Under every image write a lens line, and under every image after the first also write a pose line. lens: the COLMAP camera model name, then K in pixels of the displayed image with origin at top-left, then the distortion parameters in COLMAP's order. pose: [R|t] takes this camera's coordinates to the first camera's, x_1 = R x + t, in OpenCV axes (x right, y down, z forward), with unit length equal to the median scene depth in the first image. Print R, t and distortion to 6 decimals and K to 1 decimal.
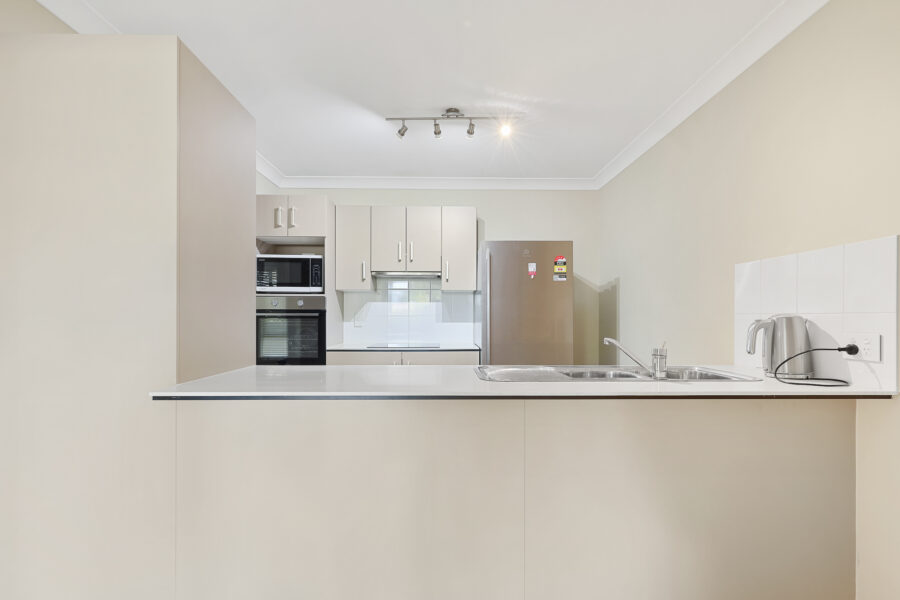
lens RADIAL K [[408.4, 0, 449.9], [0, 408.4, 320.6], [0, 0, 1]] dist [-0.000015, -0.000006]
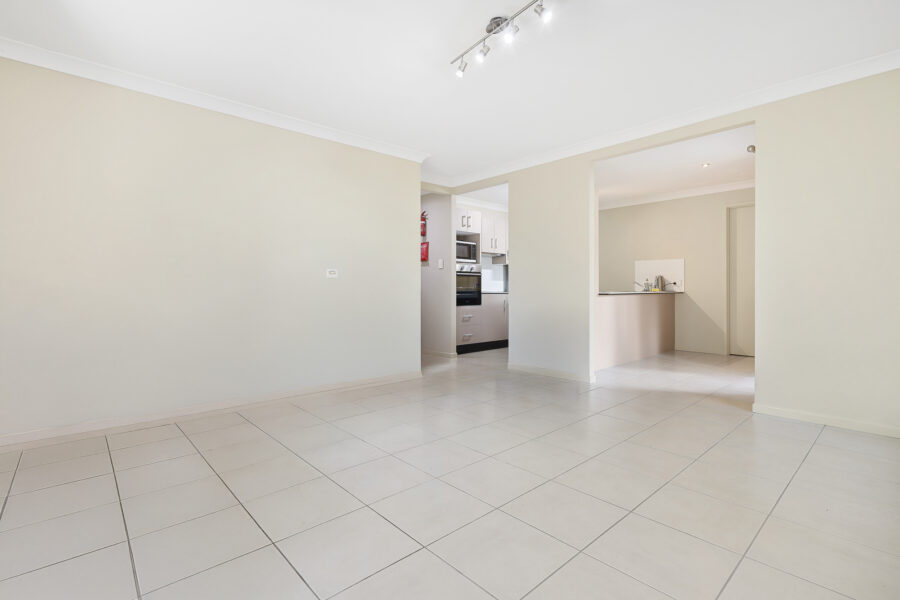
lens RADIAL K [[418.1, 0, 450.0], [0, 418.1, 300.0], [0, 0, 1]] dist [-0.000195, -0.000020]
pose [[0.750316, -0.025210, 0.660599, -1.698553], [0.008247, 0.999552, 0.028778, 0.045135], [-0.661028, -0.016144, 0.750187, -0.356581]]
